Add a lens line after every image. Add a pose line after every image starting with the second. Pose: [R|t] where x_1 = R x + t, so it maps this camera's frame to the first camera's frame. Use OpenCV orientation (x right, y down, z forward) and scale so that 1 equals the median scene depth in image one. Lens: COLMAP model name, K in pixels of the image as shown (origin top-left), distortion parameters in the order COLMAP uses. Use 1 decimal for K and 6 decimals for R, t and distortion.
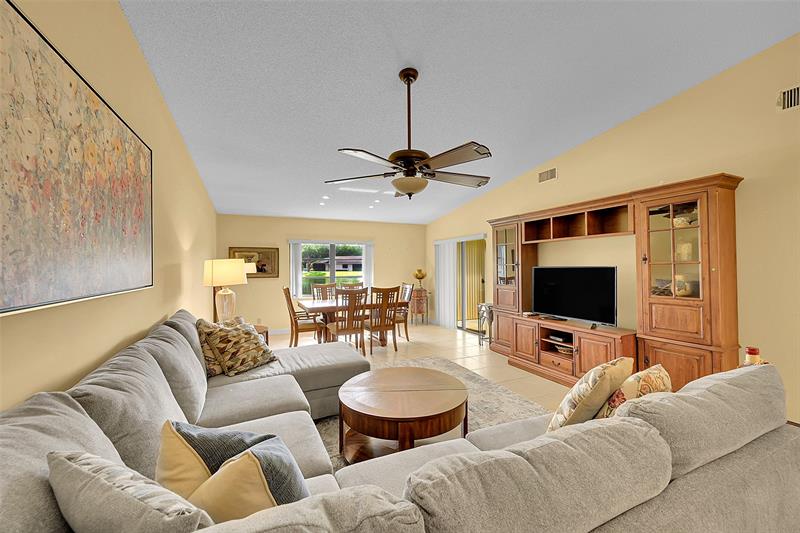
lens RADIAL K [[313.2, 0, 402.0], [0, 313.2, 264.1], [0, 0, 1]] dist [-0.000535, -0.000079]
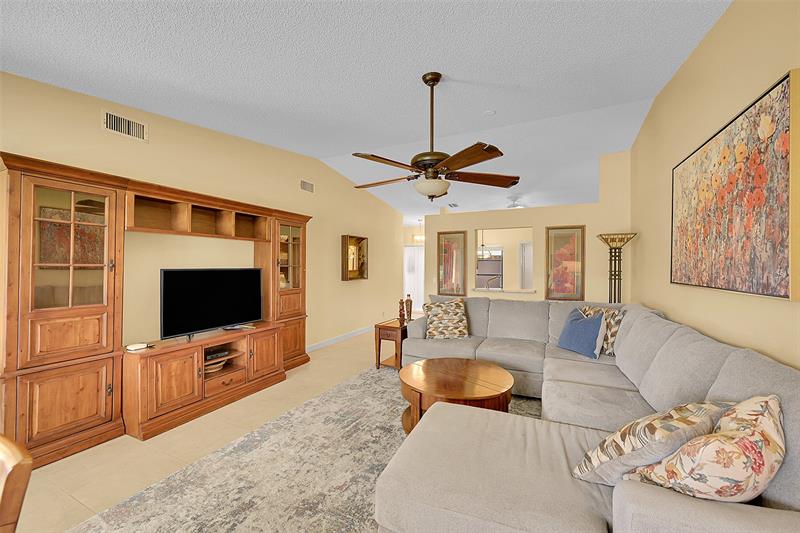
lens RADIAL K [[313.2, 0, 402.0], [0, 313.2, 264.1], [0, 0, 1]] dist [-0.000535, -0.000079]
pose [[-0.650080, 0.011736, 0.759775, -0.474385], [-0.001412, 0.999860, -0.016653, 0.008742], [-0.759865, -0.011899, -0.649972, 1.212029]]
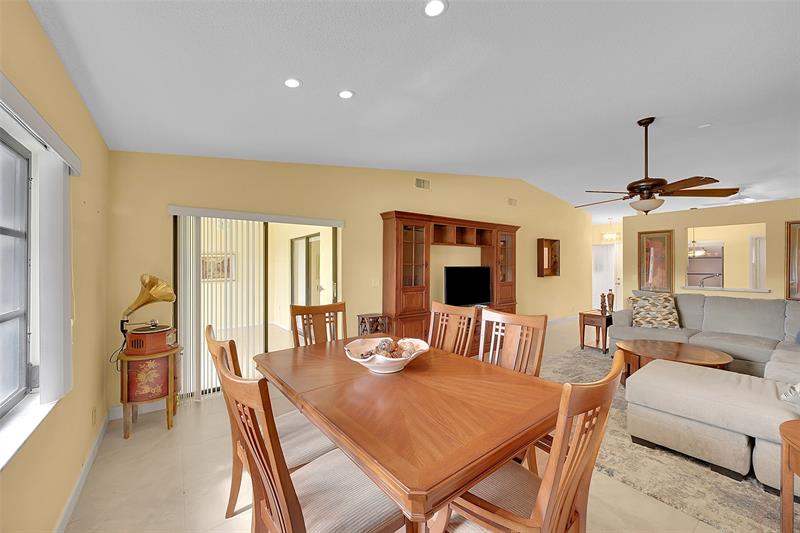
lens RADIAL K [[313.2, 0, 402.0], [0, 313.2, 264.1], [0, 0, 1]] dist [-0.000535, -0.000079]
pose [[-0.215332, 0.009830, 0.976491, -0.731604], [-0.003510, 0.999935, -0.010840, 0.012800], [-0.976535, -0.005762, -0.215284, 1.611040]]
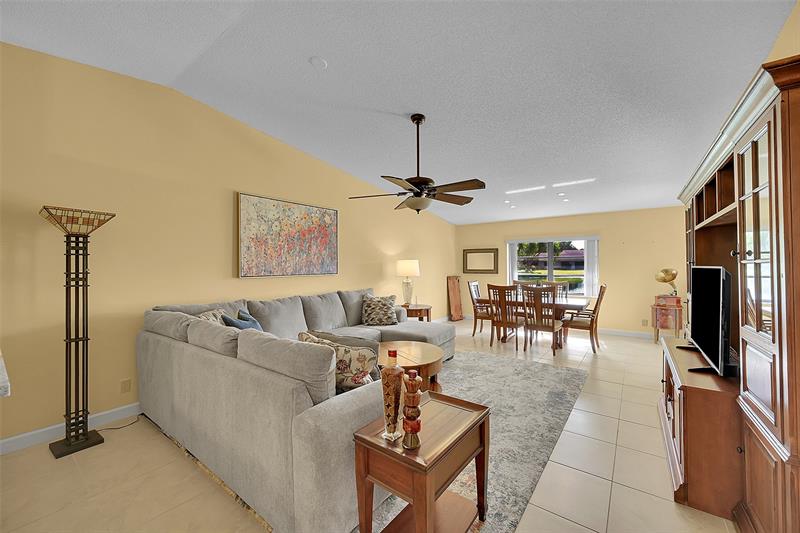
lens RADIAL K [[313.2, 0, 402.0], [0, 313.2, 264.1], [0, 0, 1]] dist [-0.000535, -0.000079]
pose [[0.491722, 0.001897, -0.870750, 0.791948], [0.005754, 0.999969, 0.005428, -0.004033], [0.870733, -0.007679, 0.491695, 0.208490]]
